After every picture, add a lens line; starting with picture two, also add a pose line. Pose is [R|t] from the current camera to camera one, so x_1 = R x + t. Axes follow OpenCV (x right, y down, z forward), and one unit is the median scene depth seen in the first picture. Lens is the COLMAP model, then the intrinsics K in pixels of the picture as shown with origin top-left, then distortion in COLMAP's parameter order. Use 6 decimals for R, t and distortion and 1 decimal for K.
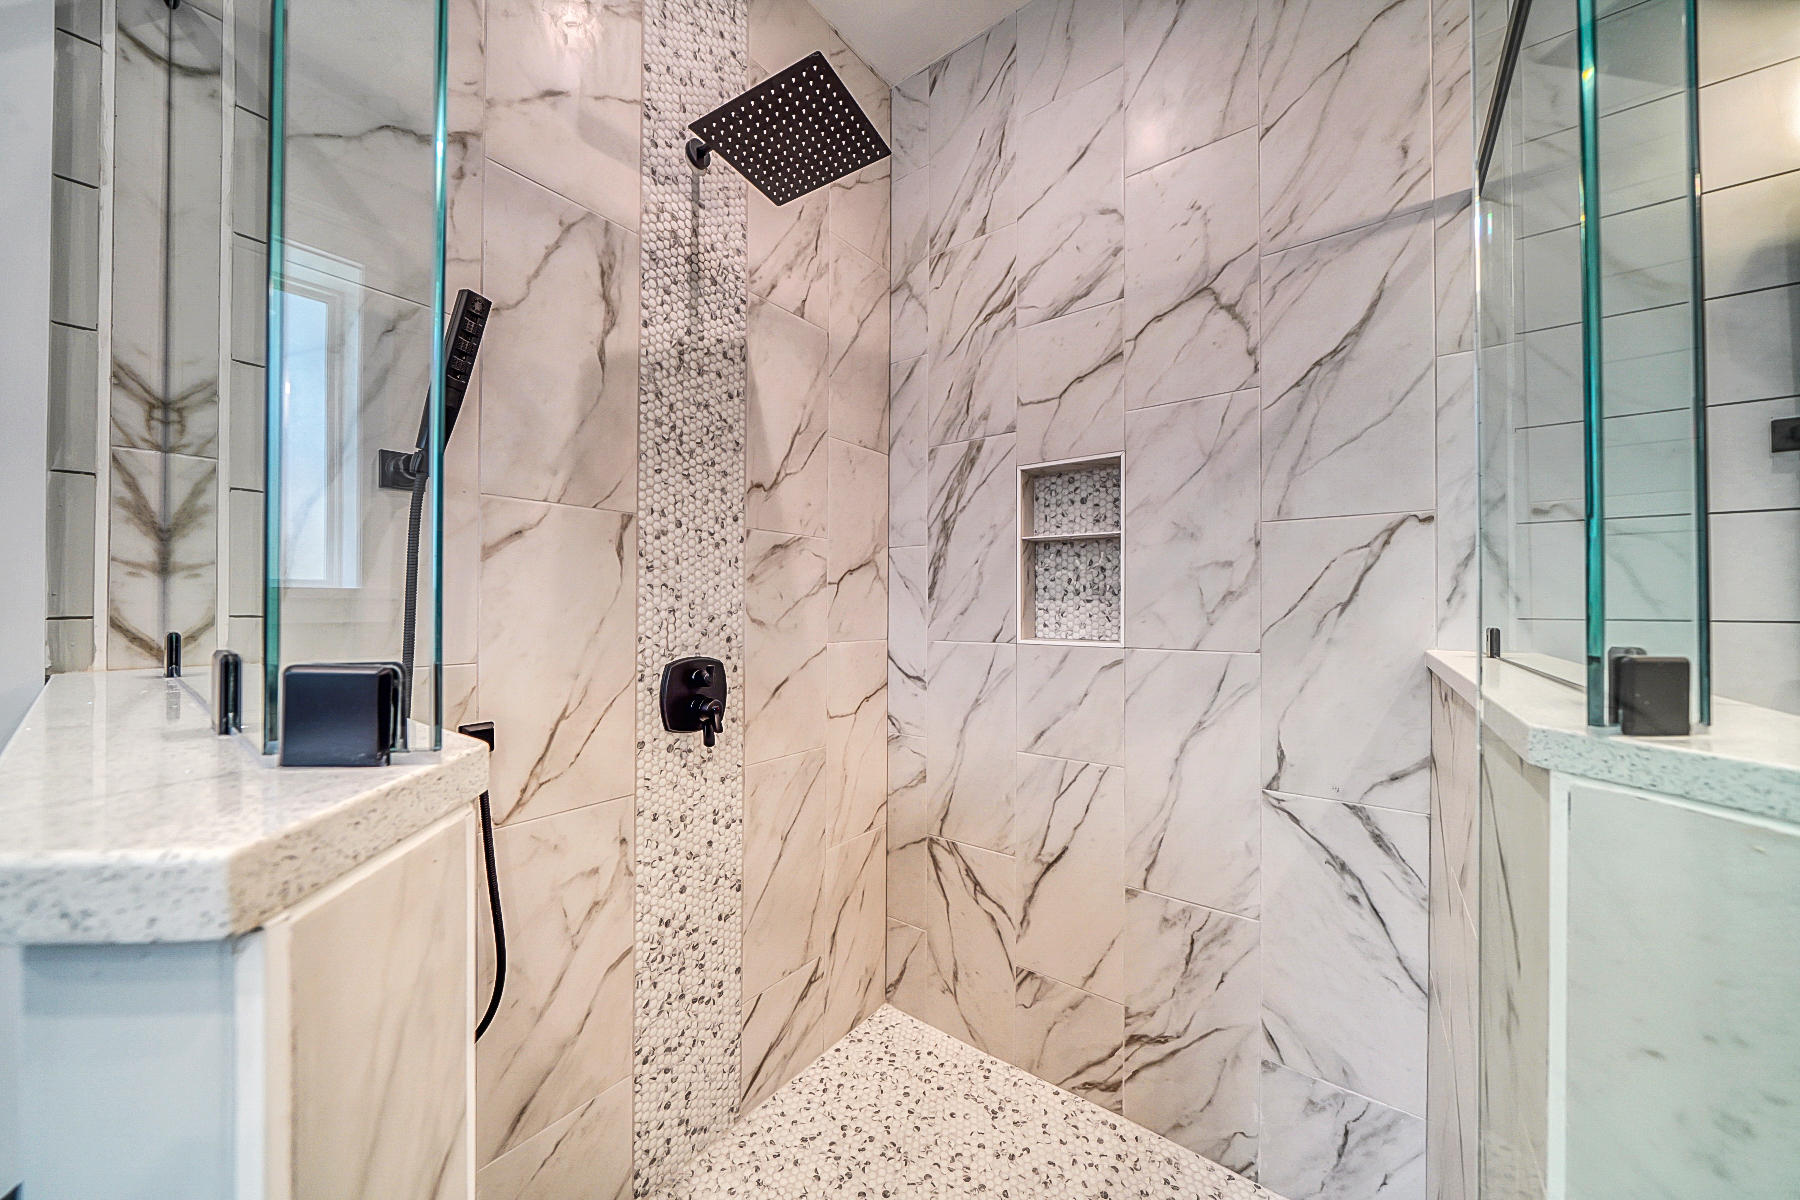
lens RADIAL K [[631.6, 0, 895.1], [0, 631.6, 604.7], [0, 0, 1]] dist [-0.007000, -0.000714]
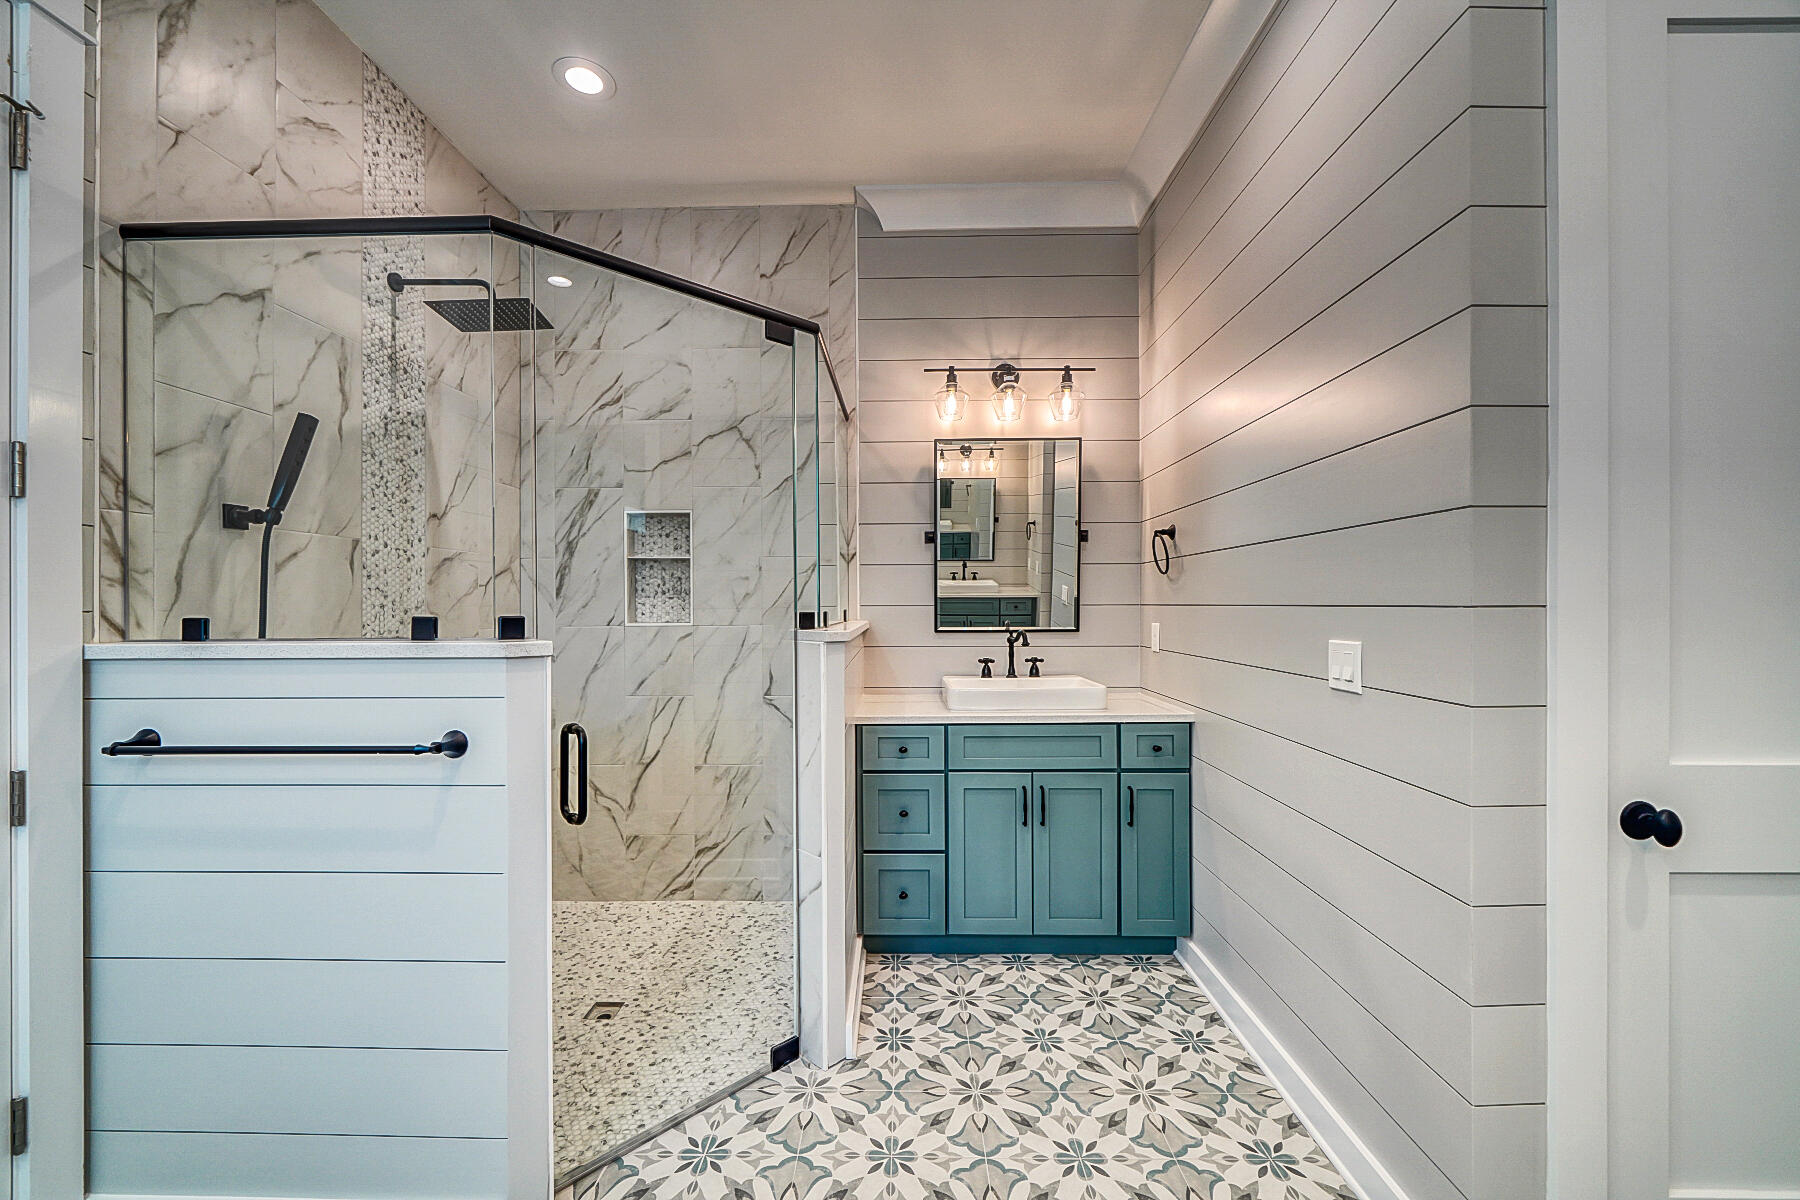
lens RADIAL K [[702.5, 0, 885.2], [0, 702.5, 601.5], [0, 0, 1]] dist [0.000213, -0.000594]
pose [[0.818461, -0.005940, 0.574531, -0.309895], [0.004994, 0.999982, 0.003224, -0.000818], [-0.574540, 0.000231, 0.818477, -0.875847]]
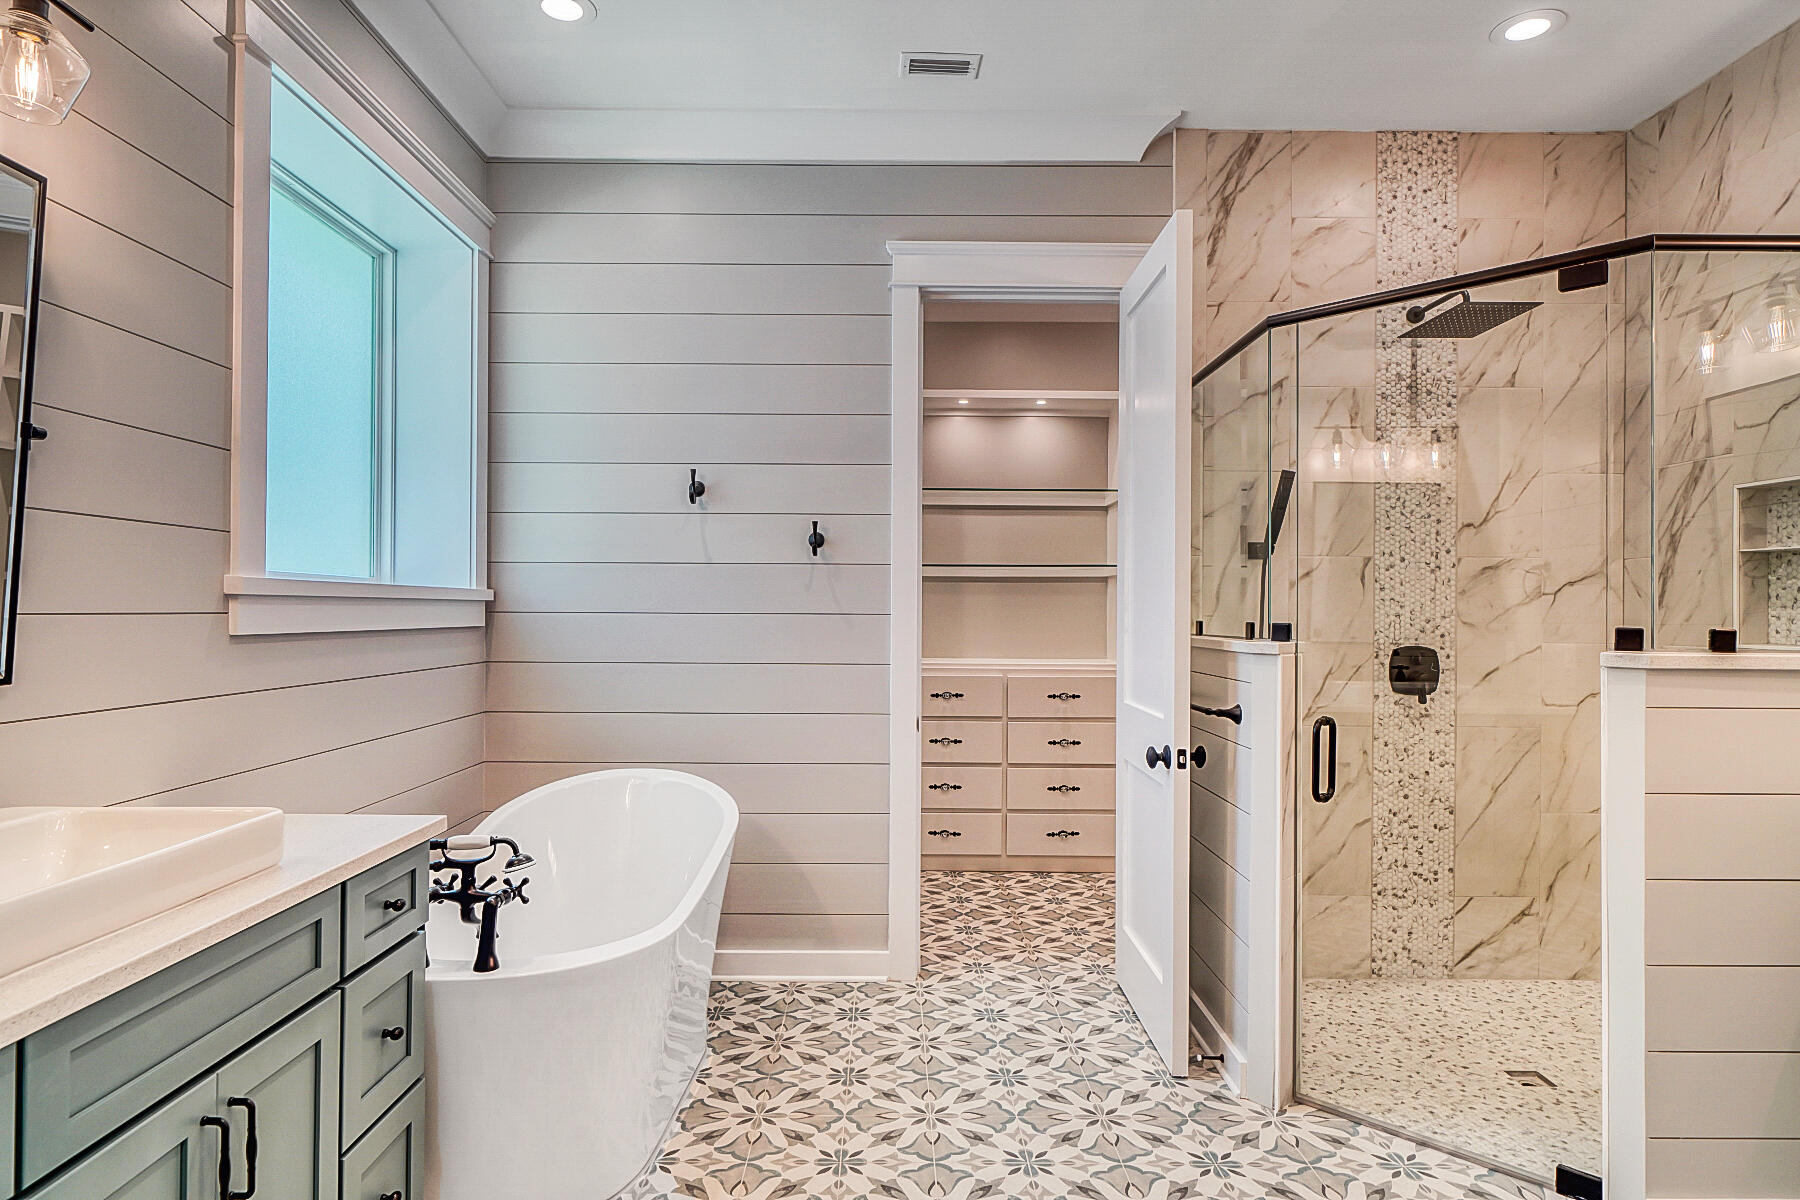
lens RADIAL K [[971.3, 0, 897.4], [0, 971.3, 603.7], [0, 0, 1]] dist [0.003147, -0.003505]
pose [[0.601732, -0.004693, -0.798684, 0.766283], [-0.001159, 0.999977, -0.006749, -0.001822], [0.798697, 0.004987, 0.601712, -1.340380]]
